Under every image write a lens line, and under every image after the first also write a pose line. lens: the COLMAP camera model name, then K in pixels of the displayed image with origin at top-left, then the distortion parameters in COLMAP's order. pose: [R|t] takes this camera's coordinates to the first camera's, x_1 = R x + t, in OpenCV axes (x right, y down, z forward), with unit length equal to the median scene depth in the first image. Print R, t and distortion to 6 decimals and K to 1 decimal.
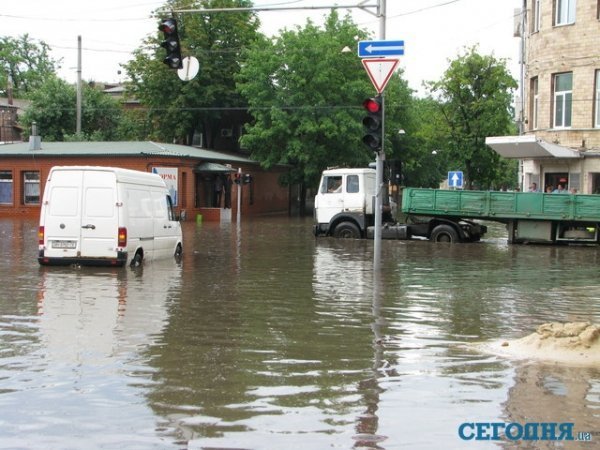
lens RADIAL K [[1124.1, 0, 318.9], [0, 1124.1, 228.1], [0, 0, 1]] dist [0.081276, 0.000000]
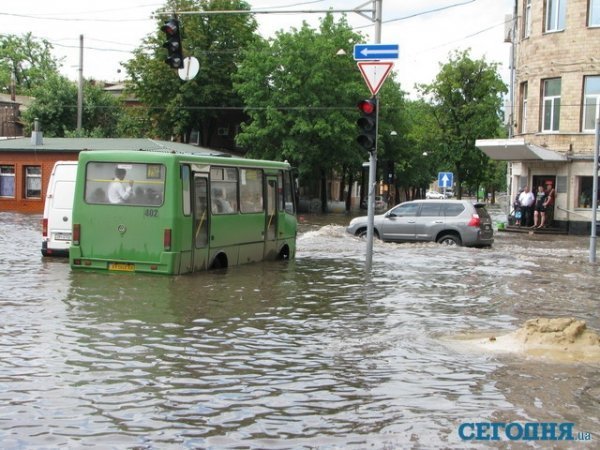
lens RADIAL K [[1101.3, 0, 303.6], [0, 1101.3, 224.7], [0, 0, 1]] dist [0.064465, 0.000000]
pose [[0.999848, 0.016384, -0.005922, -0.001163], [-0.016392, 0.999865, -0.001393, 0.000617], [0.005898, 0.001490, 0.999981, -0.004925]]
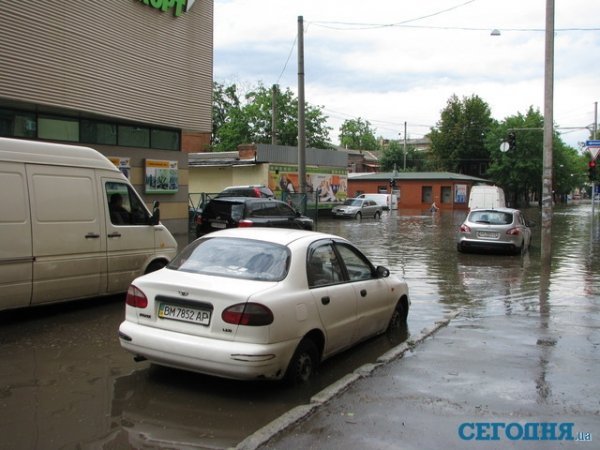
lens RADIAL K [[722.9, 0, 296.9], [0, 722.9, 219.2], [0, 0, 1]] dist [-0.044149, 0.000000]
pose [[0.975976, 0.008885, -0.217698, -0.126185], [-0.009081, 0.999959, 0.000097, 0.014869], [0.217690, 0.001882, 0.976016, -0.399232]]
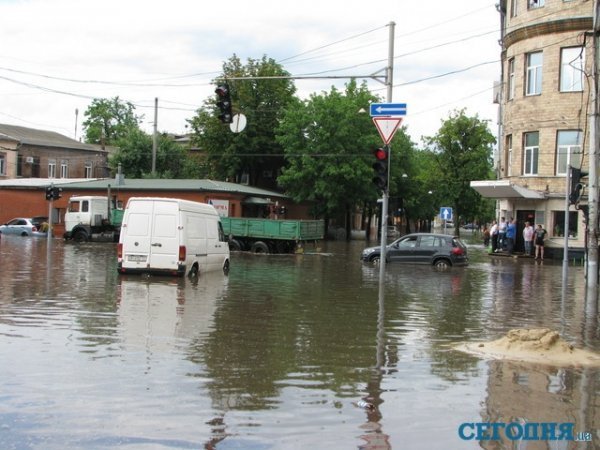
lens RADIAL K [[879.7, 0, 305.0], [0, 879.7, 225.3], [0, 0, 1]] dist [-0.044229, 0.000000]
pose [[0.999028, 0.020080, -0.039231, 0.001265], [-0.021159, 0.999404, -0.027280, 0.000112], [0.038660, 0.028084, 0.998858, 0.004025]]
